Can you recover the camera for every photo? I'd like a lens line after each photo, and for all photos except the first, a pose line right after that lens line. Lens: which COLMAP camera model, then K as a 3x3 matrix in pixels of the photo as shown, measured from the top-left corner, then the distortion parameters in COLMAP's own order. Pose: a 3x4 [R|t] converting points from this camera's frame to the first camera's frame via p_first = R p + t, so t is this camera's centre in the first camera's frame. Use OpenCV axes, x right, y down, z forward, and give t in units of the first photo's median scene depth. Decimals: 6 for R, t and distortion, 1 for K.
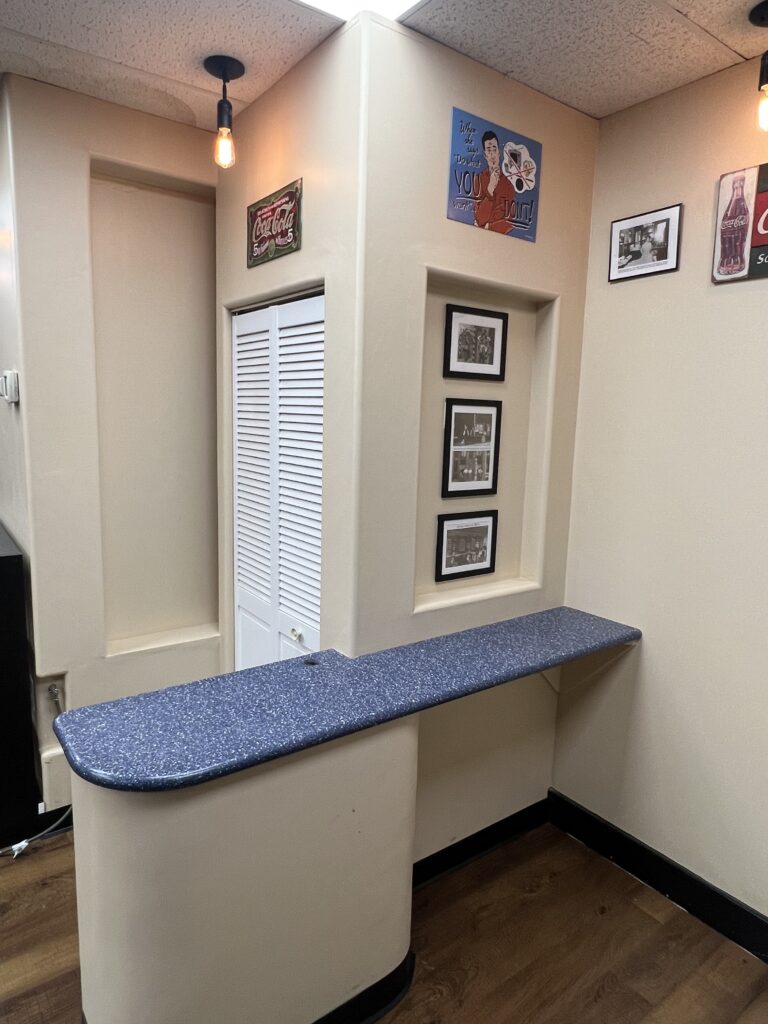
lens RADIAL K [[652.8, 0, 387.3], [0, 652.8, 505.4], [0, 0, 1]] dist [0.009422, 0.001233]
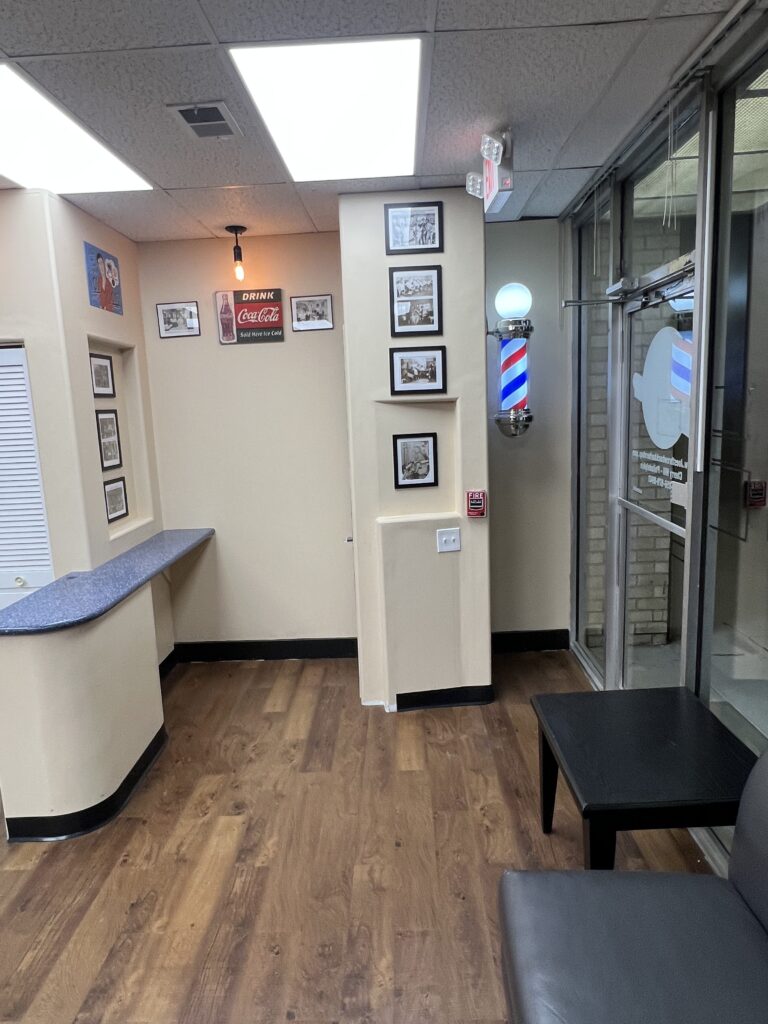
lens RADIAL K [[652.8, 0, 383.7], [0, 652.8, 510.2], [0, 0, 1]] dist [0.009422, 0.001233]
pose [[0.616014, -0.181920, 0.766441, -0.756601], [0.169373, 0.980800, 0.096670, 0.044755], [-0.769311, 0.070264, 0.634999, -0.567062]]
